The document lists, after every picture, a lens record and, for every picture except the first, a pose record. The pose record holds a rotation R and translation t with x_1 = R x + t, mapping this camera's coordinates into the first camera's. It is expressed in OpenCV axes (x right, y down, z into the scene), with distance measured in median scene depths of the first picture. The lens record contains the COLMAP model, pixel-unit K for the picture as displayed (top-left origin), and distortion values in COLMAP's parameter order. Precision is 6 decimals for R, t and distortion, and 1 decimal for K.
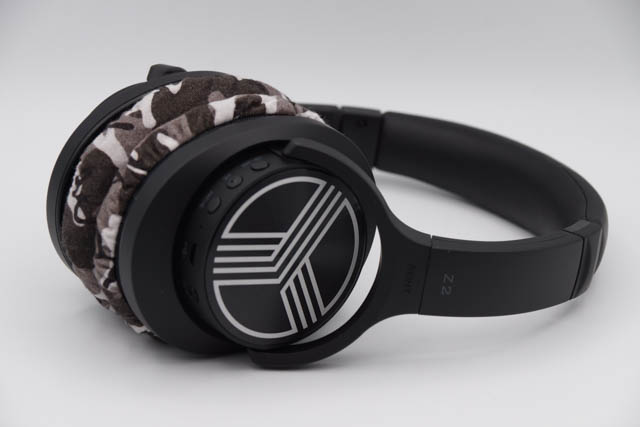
lens RADIAL K [[1989.7, 0, 320.0], [0, 1989.7, 213.5], [0, 0, 1]] dist [0.119319, -14.290673]
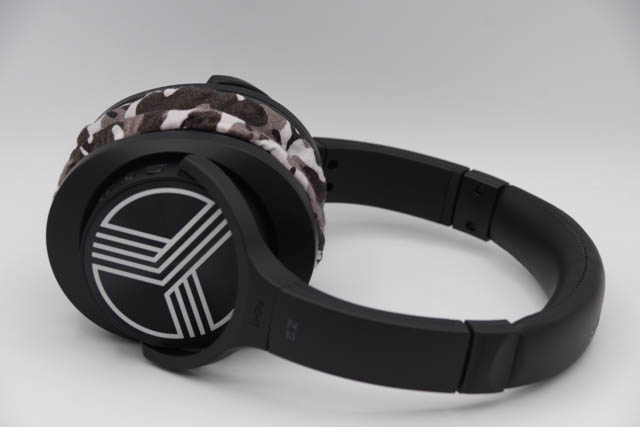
lens RADIAL K [[1989.7, 0, 320.0], [0, 1989.7, 213.5], [0, 0, 1]] dist [0.119319, -14.290673]
pose [[0.789067, 0.234431, -0.567816, 0.637760], [-0.252559, 0.966389, 0.048019, -0.074061], [0.559989, 0.105517, 0.821753, 0.172084]]
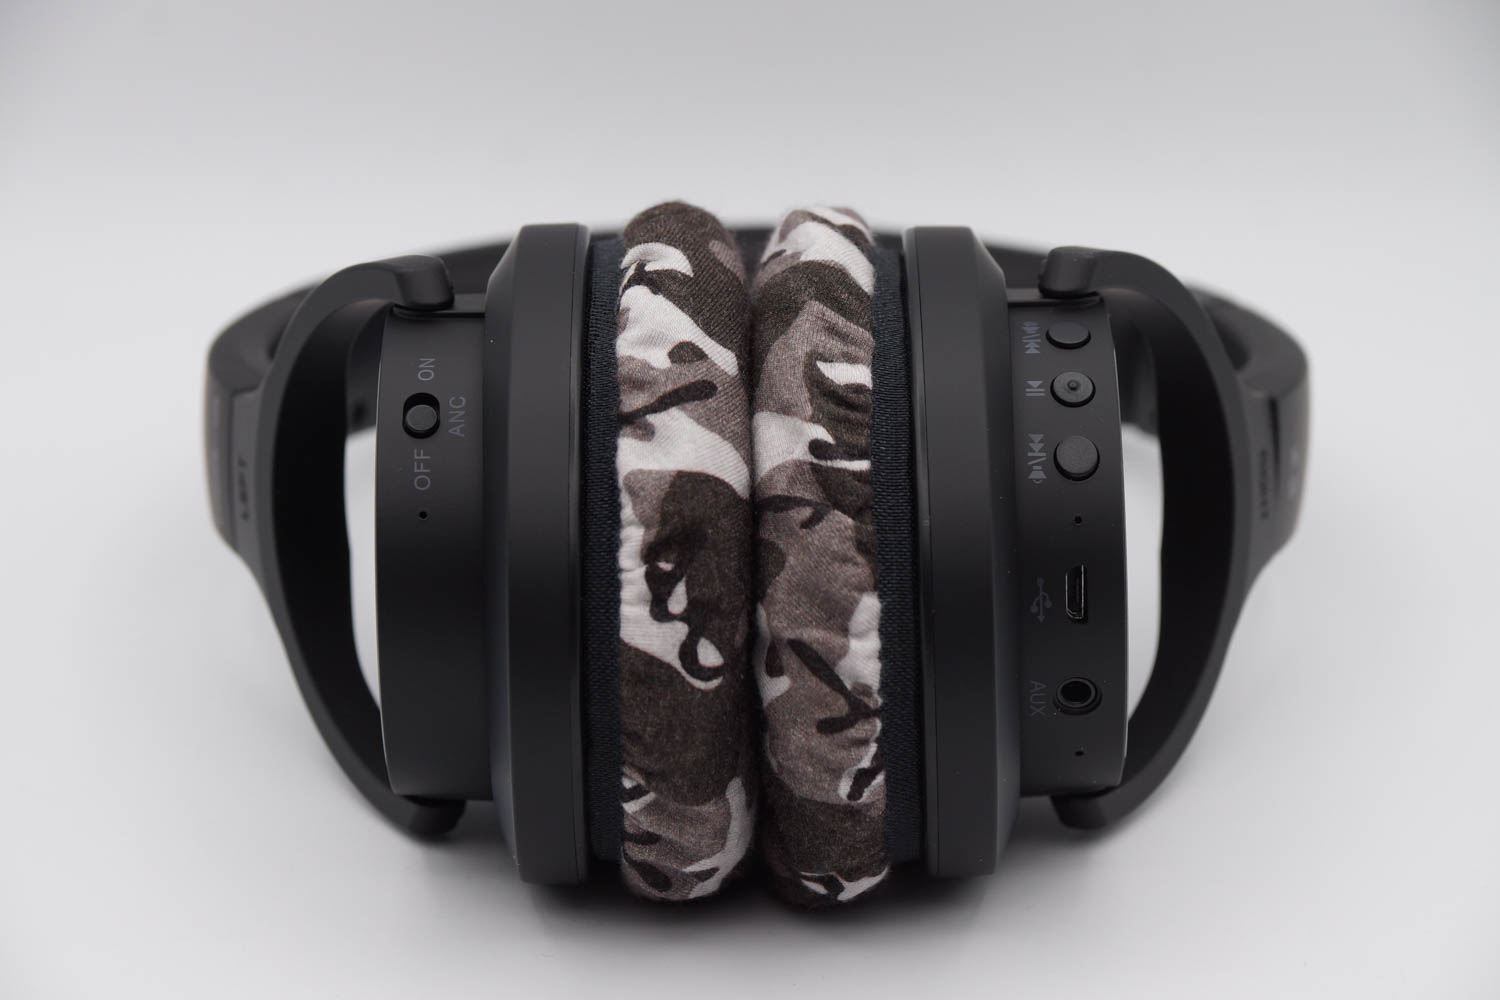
lens RADIAL K [[4663.4, 0, 750.0], [0, 4663.4, 500.0], [0, 0, 1]] dist [0.119319, -14.290673]
pose [[0.538537, -0.350281, 0.766343, -0.775750], [0.360849, 0.917749, 0.165904, -0.167996], [-0.761424, 0.187189, 0.620640, 0.465624]]
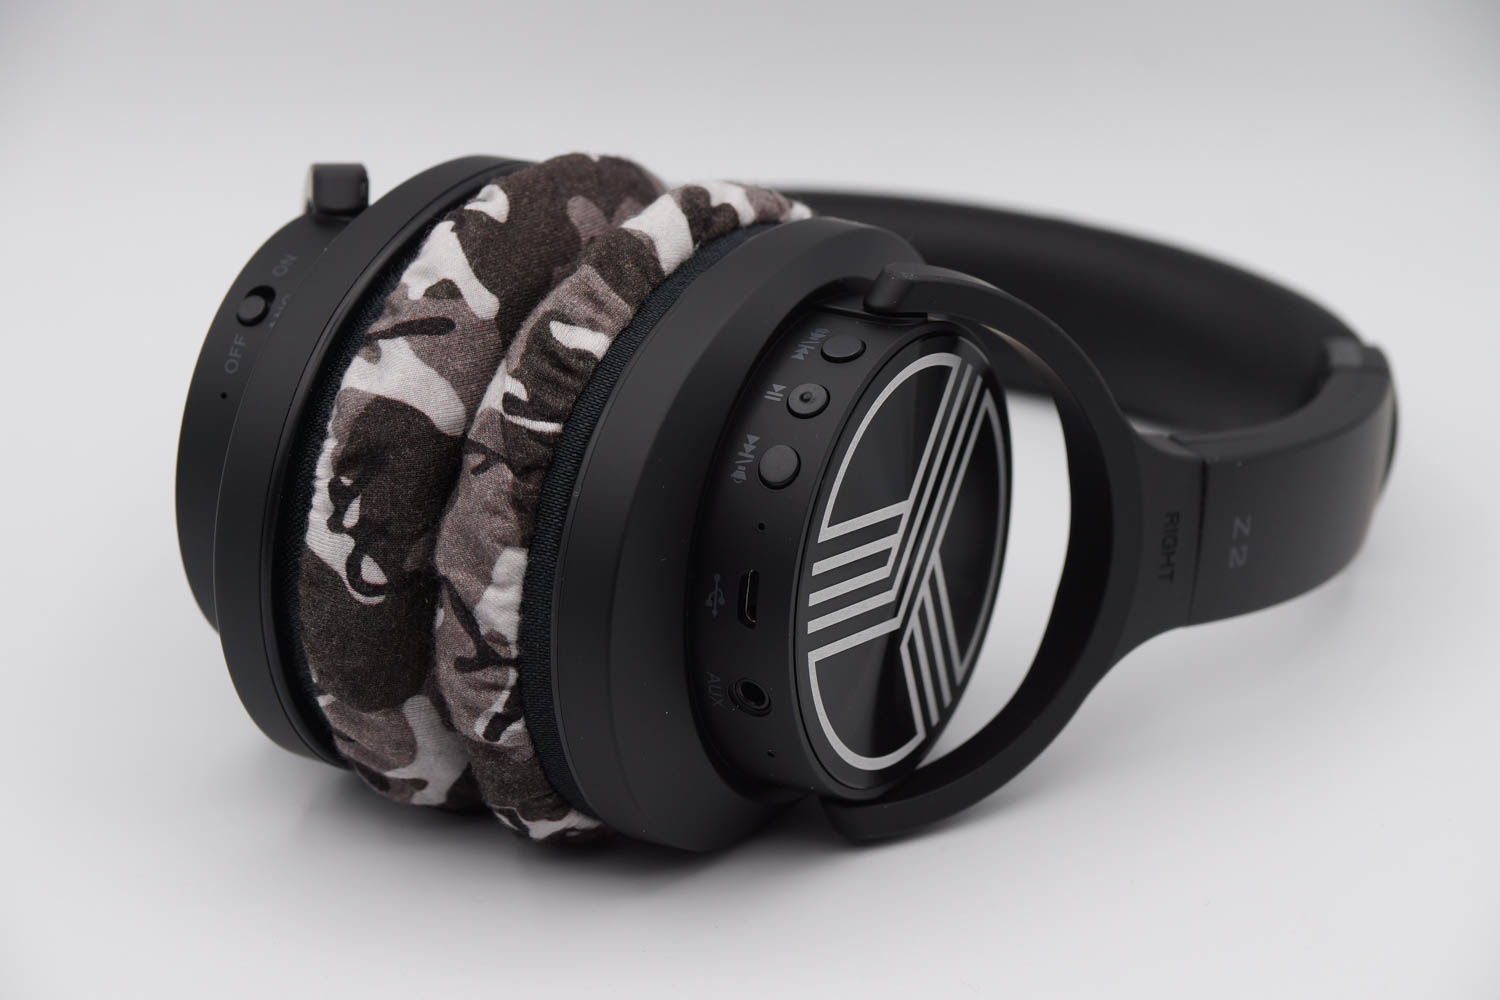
lens RADIAL K [[4663.4, 0, 750.0], [0, 4663.4, 500.0], [0, 0, 1]] dist [0.119319, -14.290673]
pose [[0.884001, -0.212205, 0.416547, -0.436580], [0.207075, 0.976601, 0.058059, -0.051560], [-0.419121, 0.034932, 0.907258, 0.151719]]
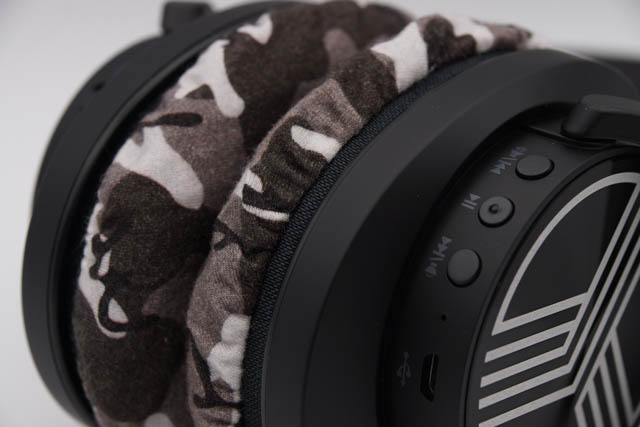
lens RADIAL K [[1989.7, 0, 320.0], [0, 1989.7, 213.5], [0, 0, 1]] dist [0.119319, -14.290673]
pose [[0.965619, -0.157128, 0.207101, -0.175736], [0.142329, 0.986197, 0.084610, -0.059238], [-0.217537, -0.052224, 0.974654, 0.537961]]
